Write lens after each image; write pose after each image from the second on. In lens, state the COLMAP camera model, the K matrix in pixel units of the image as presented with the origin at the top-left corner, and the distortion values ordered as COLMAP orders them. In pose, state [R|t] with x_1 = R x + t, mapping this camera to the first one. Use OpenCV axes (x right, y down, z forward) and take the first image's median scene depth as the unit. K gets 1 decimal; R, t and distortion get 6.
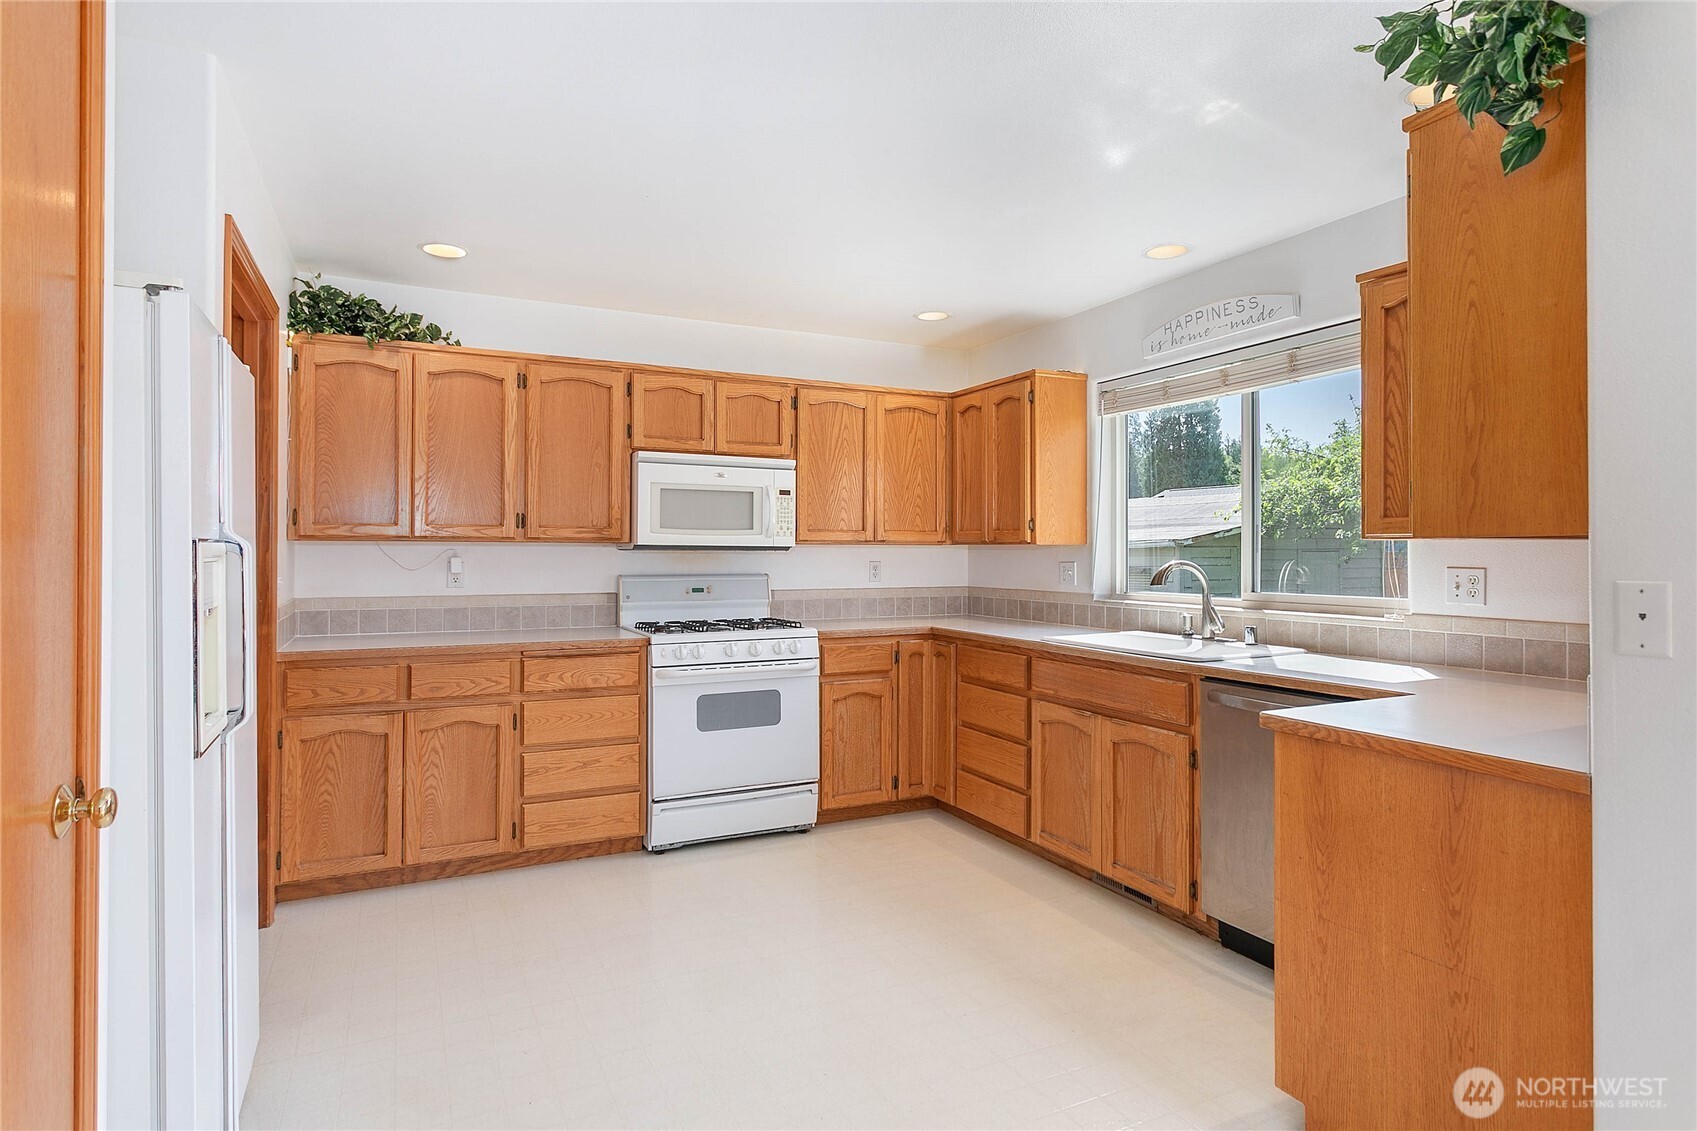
lens RADIAL K [[902.8, 0, 842.3], [0, 902.8, 548.4], [0, 0, 1]] dist [0.001123, 0.000636]
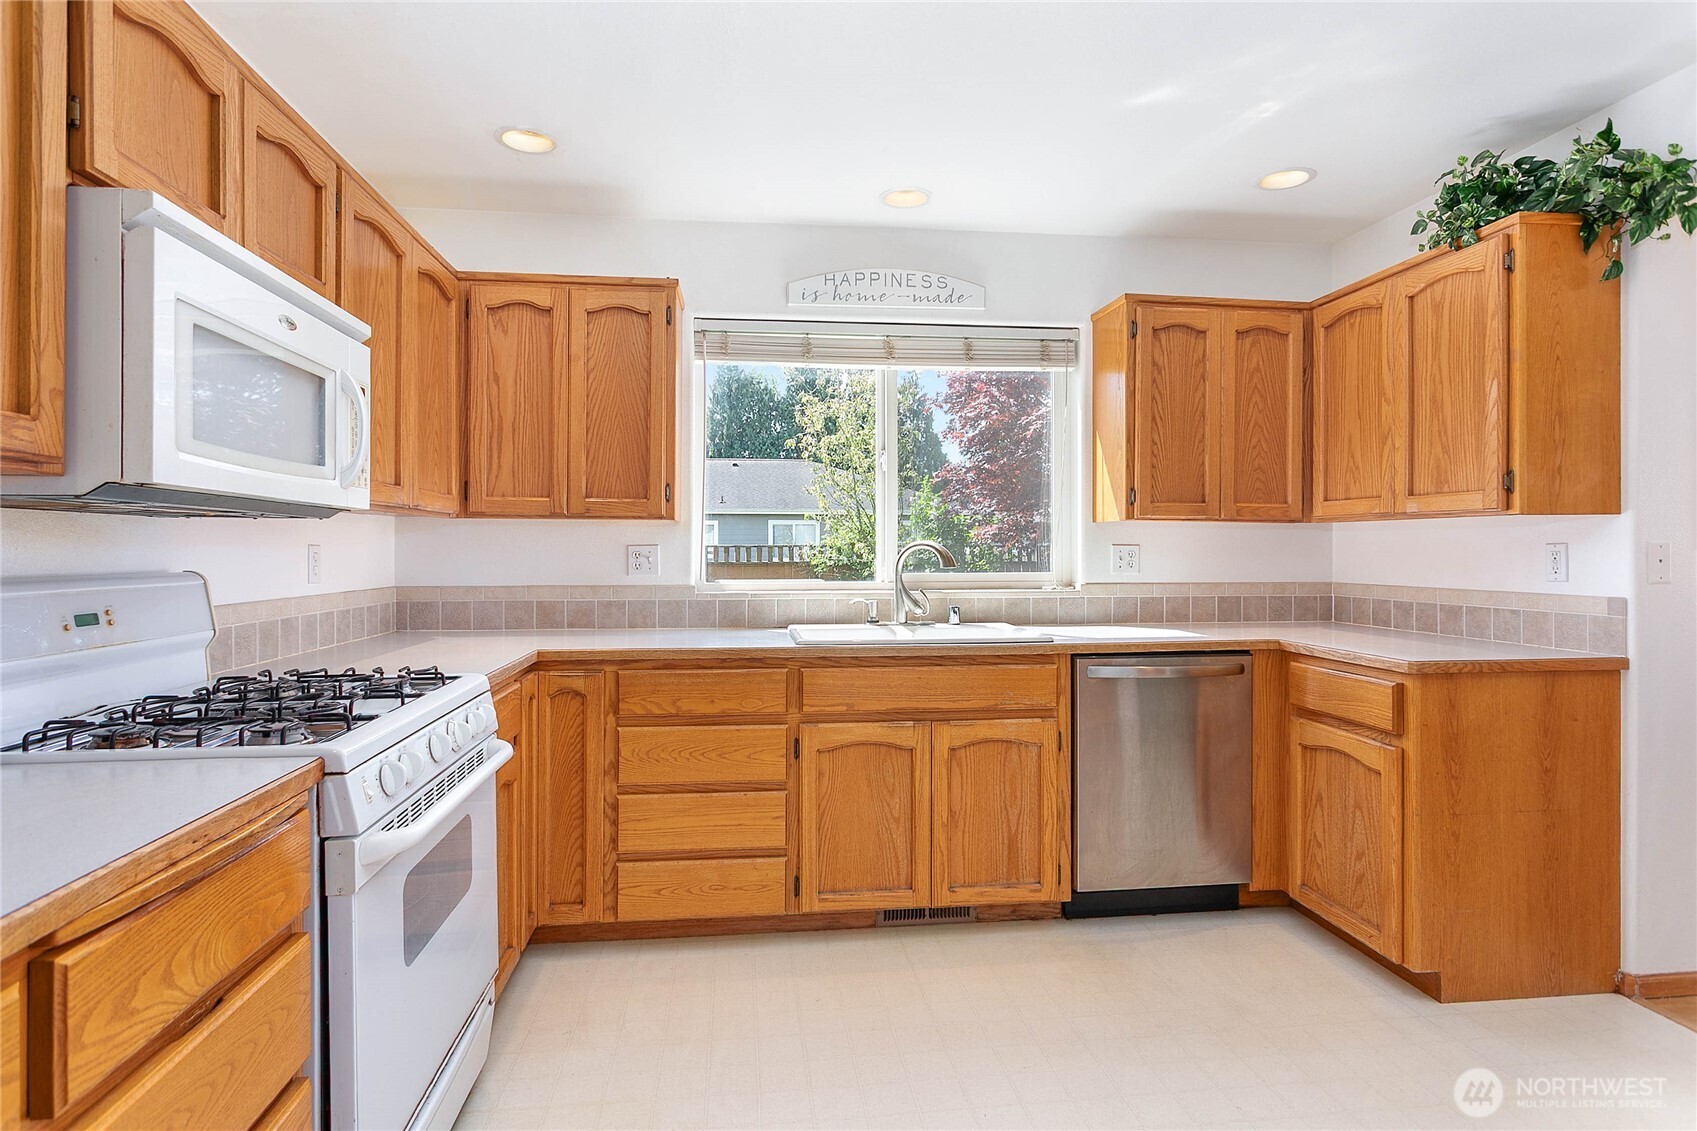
lens RADIAL K [[902.8, 0, 842.3], [0, 902.8, 548.4], [0, 0, 1]] dist [0.001123, 0.000636]
pose [[0.331382, 0.000002, 0.943497, -0.518859], [-0.002796, 0.999996, 0.000980, 0.021196], [-0.943493, -0.002963, 0.331380, 0.765249]]
